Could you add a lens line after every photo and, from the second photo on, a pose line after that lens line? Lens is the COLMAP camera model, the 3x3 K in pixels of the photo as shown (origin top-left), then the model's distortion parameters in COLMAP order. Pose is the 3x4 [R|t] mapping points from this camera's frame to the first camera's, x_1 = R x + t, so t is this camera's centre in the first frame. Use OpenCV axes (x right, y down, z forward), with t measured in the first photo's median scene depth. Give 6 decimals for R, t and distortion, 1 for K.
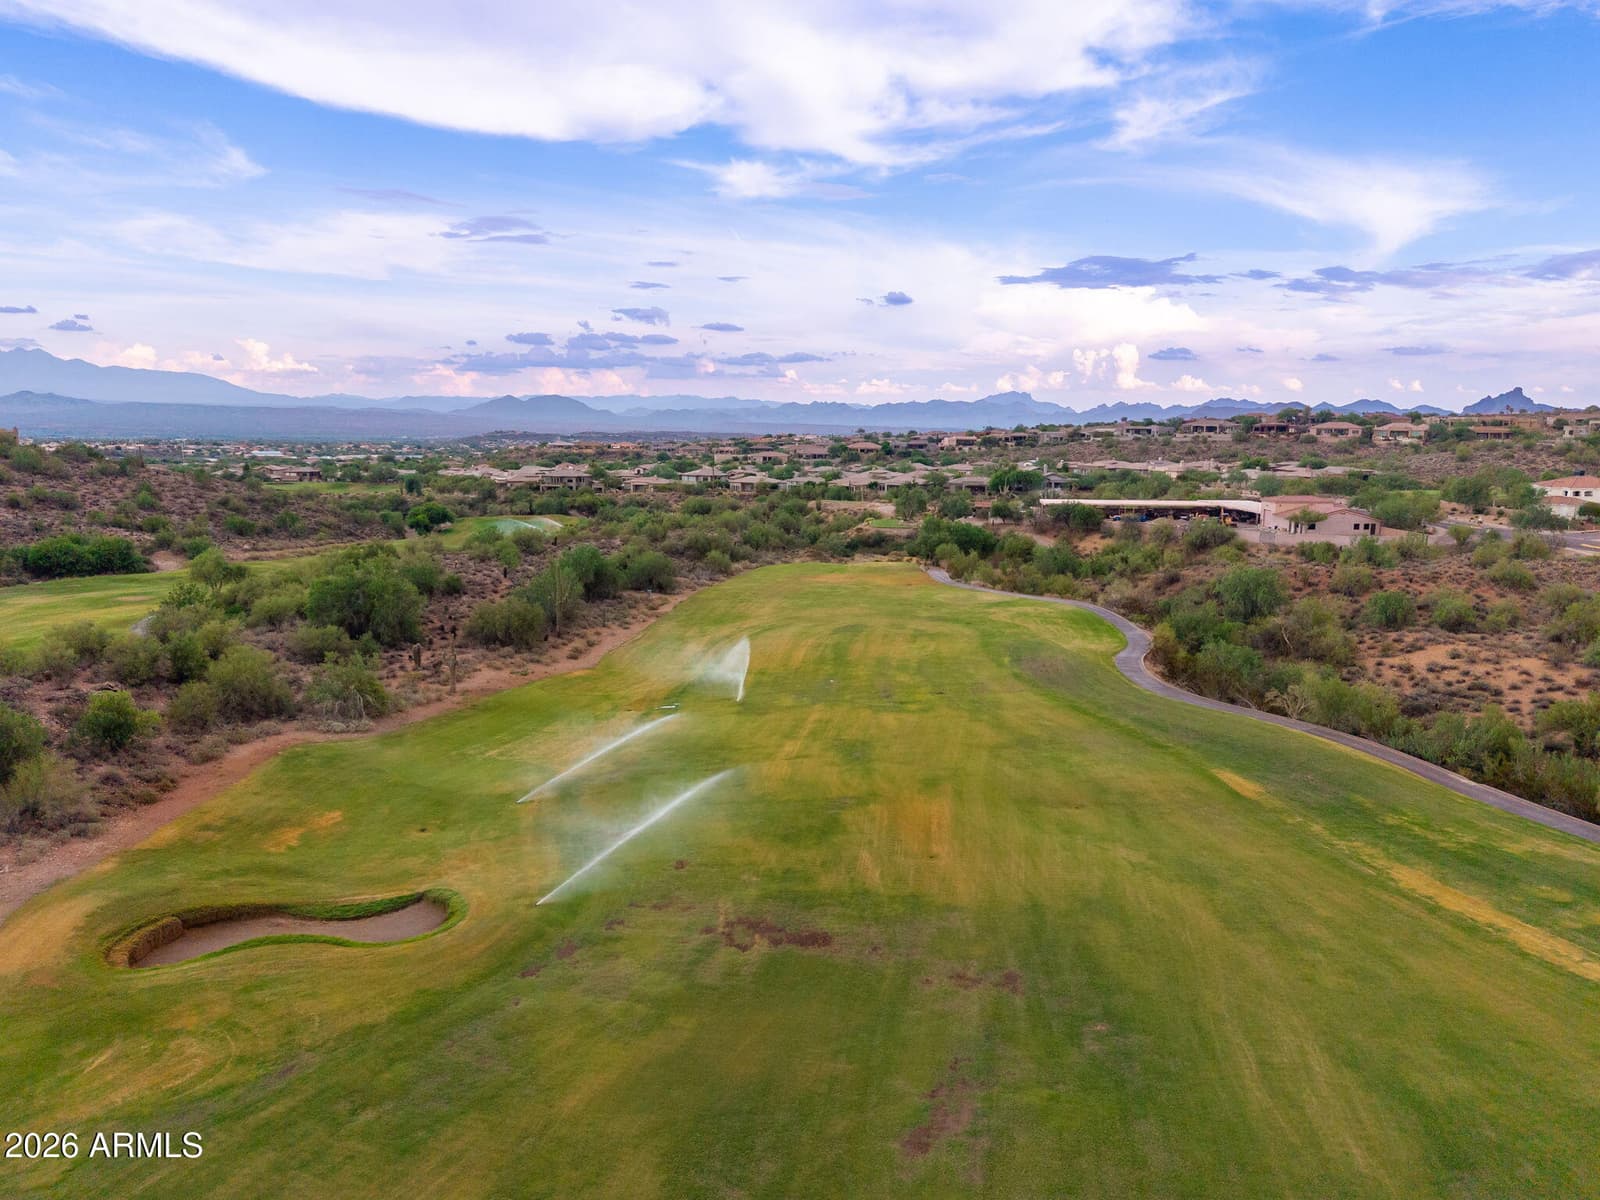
lens RADIAL K [[1090.4, 0, 853.5], [0, 1090.4, 633.4], [0, 0, 1]] dist [0.047326, -0.030192]
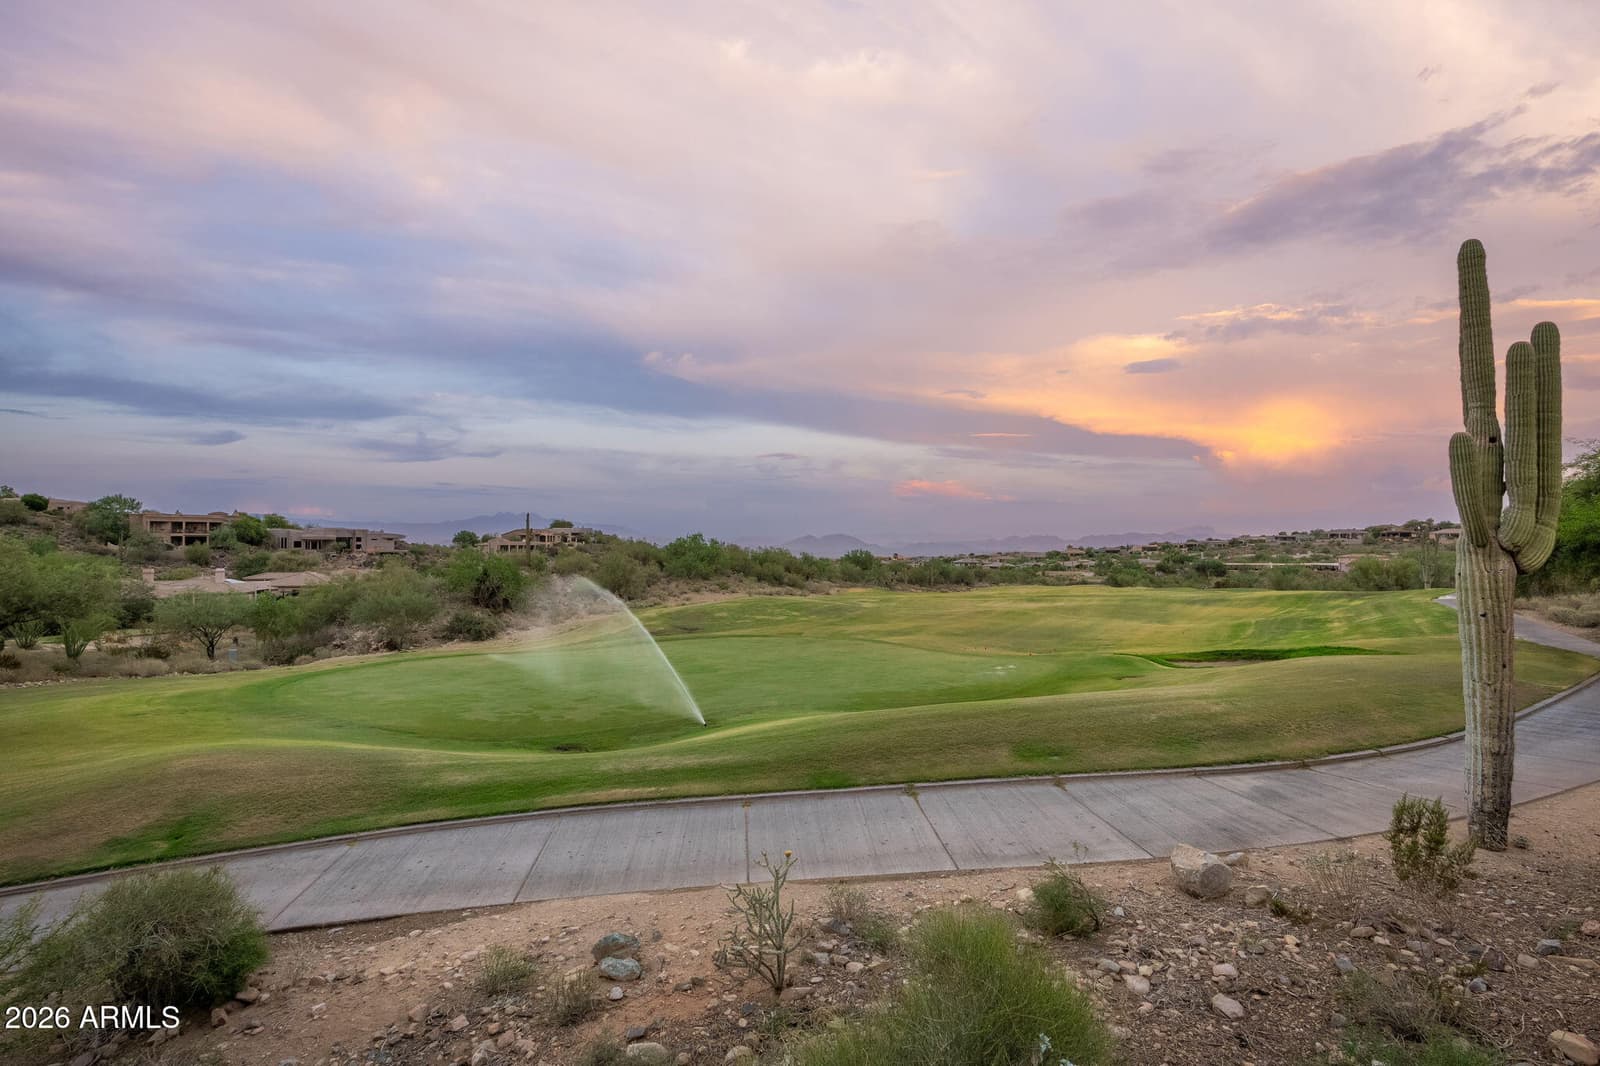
lens RADIAL K [[829.8, 0, 800.5], [0, 829.8, 532.5], [0, 0, 1]] dist [-0.008028, 0.004805]
pose [[0.953339, -0.015276, -0.301515, -0.002963], [-0.049373, 0.977384, -0.205628, 0.063903], [0.297837, 0.210920, 0.931024, -0.174122]]
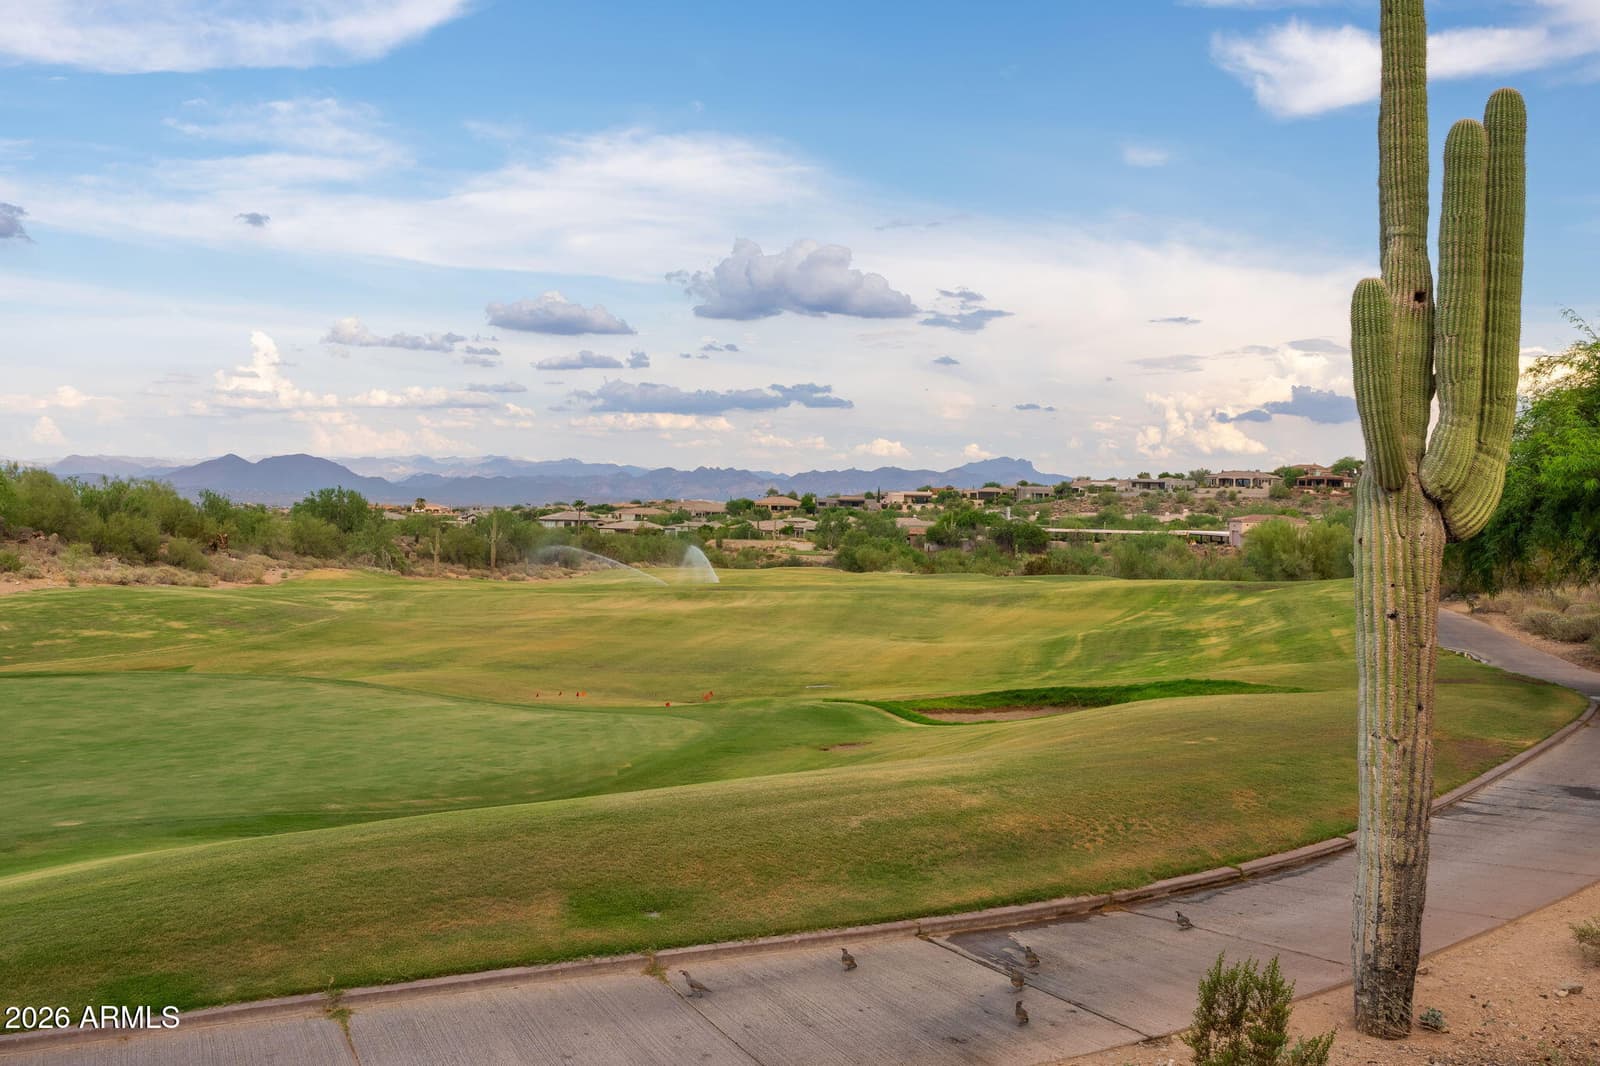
lens RADIAL K [[1721.5, 0, 799.2], [0, 1721.5, 521.2], [0, 0, 1]] dist [-0.007737, 0.000000]
pose [[0.999673, 0.011415, 0.022869, -0.001627], [-0.007153, 0.983920, -0.178469, 0.063826], [-0.024538, 0.178247, 0.983680, -0.172568]]
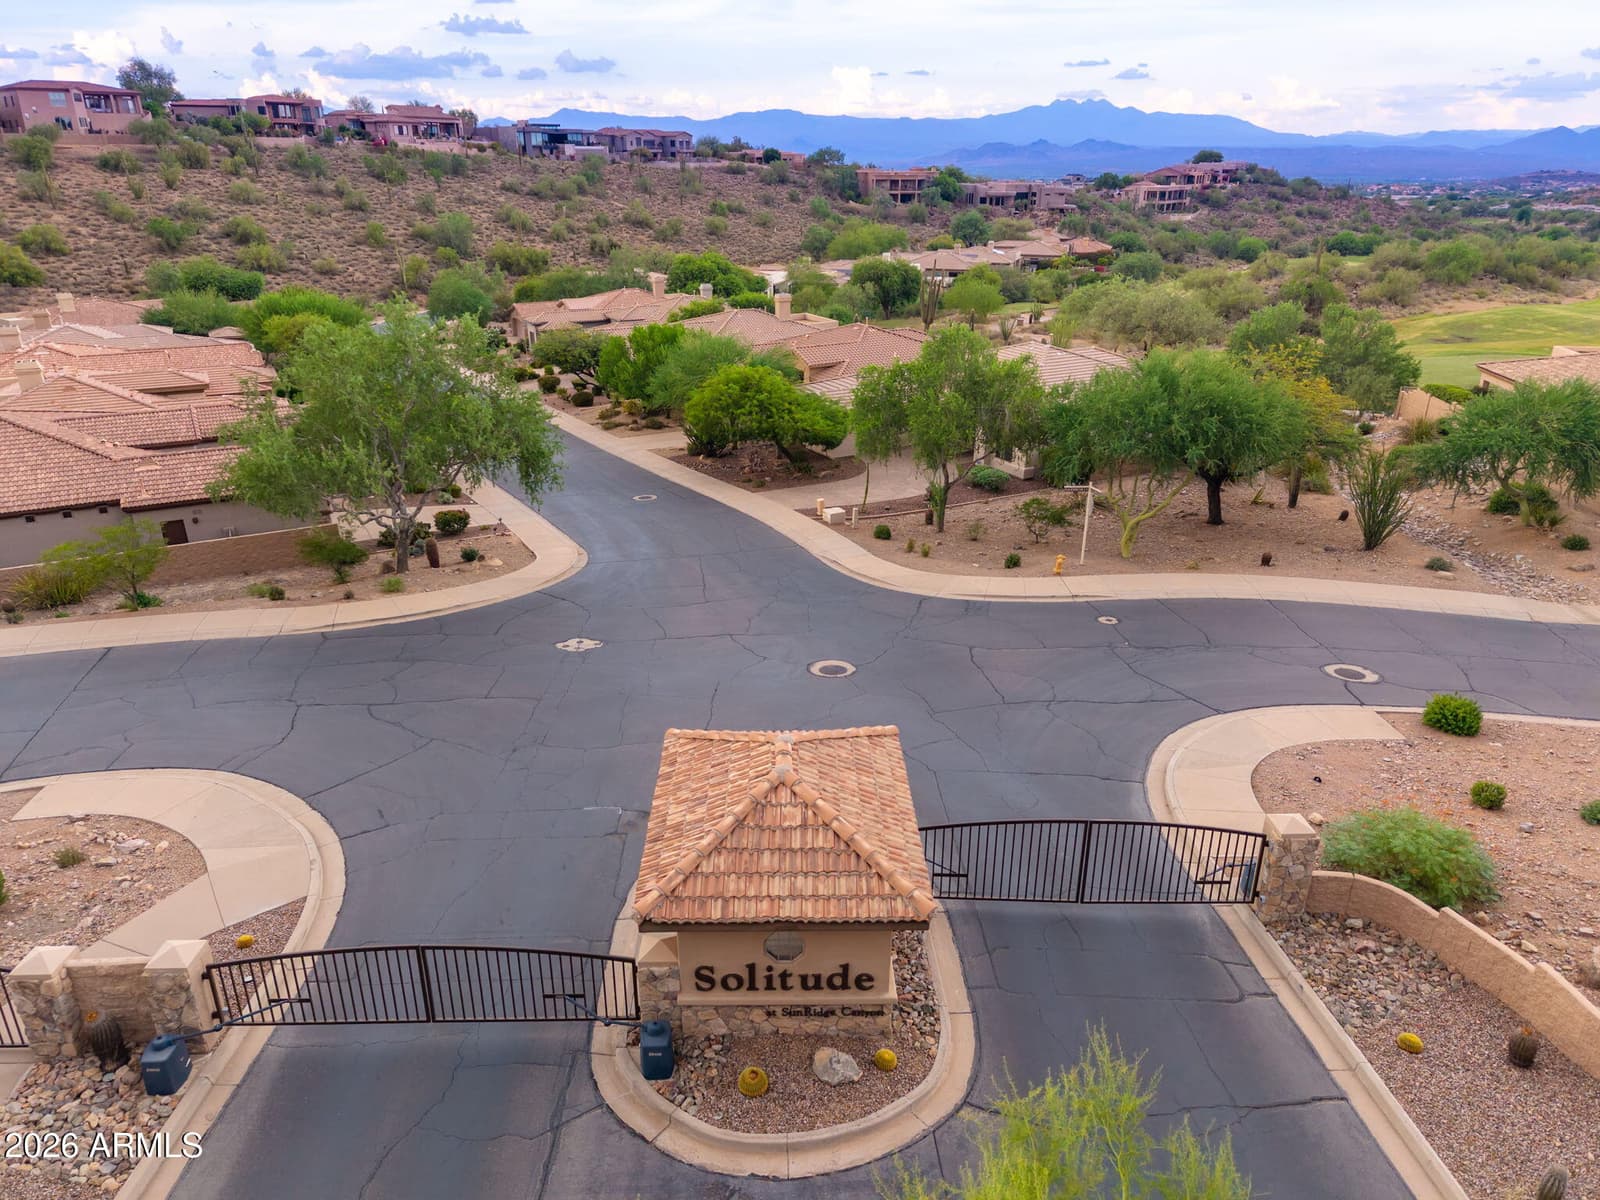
lens RADIAL K [[1066.2, 0, 795.0], [0, 1066.2, 591.9], [0, 0, 1]] dist [0.045220, -0.027614]
pose [[0.643246, 0.281132, -0.712180, 0.038798], [-0.142788, 0.957880, 0.249155, 0.069146], [0.752228, -0.058577, 0.656294, -0.352666]]
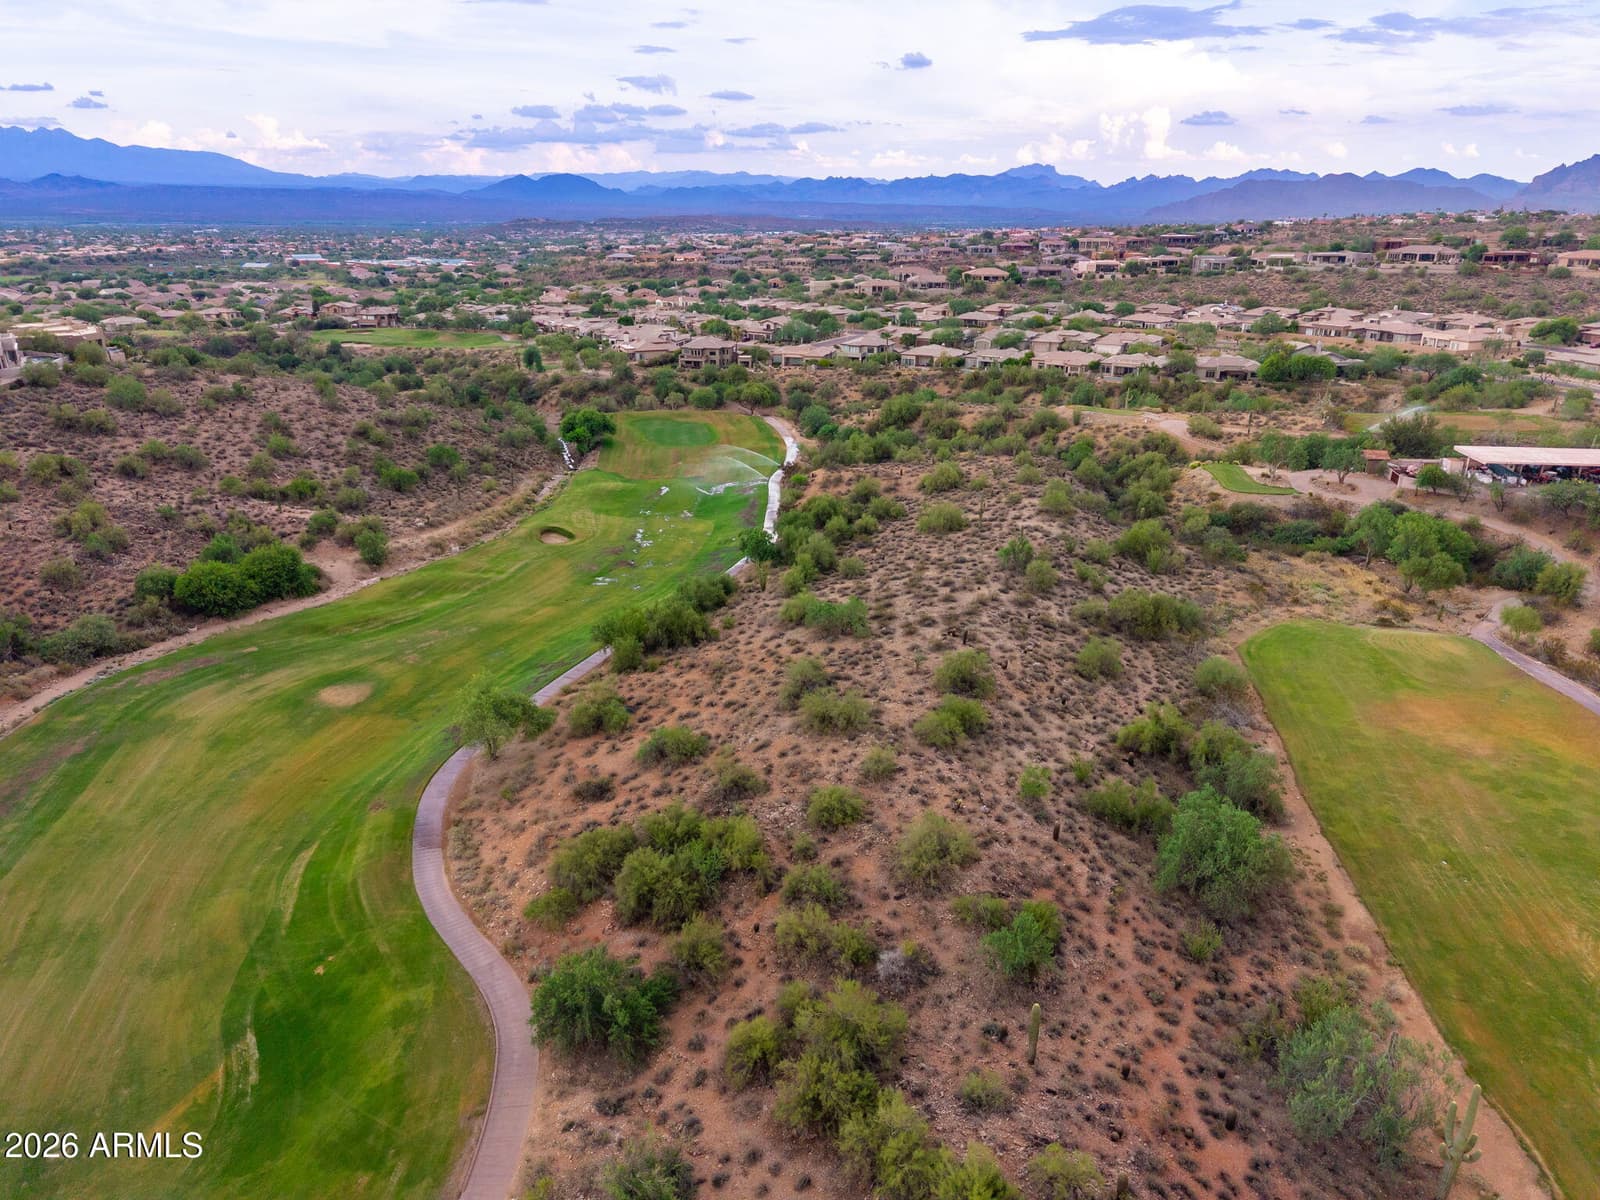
lens RADIAL K [[1066.2, 0, 794.3], [0, 1066.2, 596.4], [0, 0, 1]] dist [0.045220, -0.027614]
pose [[0.998011, 0.014314, -0.061392, -0.129147], [-0.004070, 0.986480, 0.163830, -0.081119], [0.062907, -0.163255, 0.984576, 0.143597]]
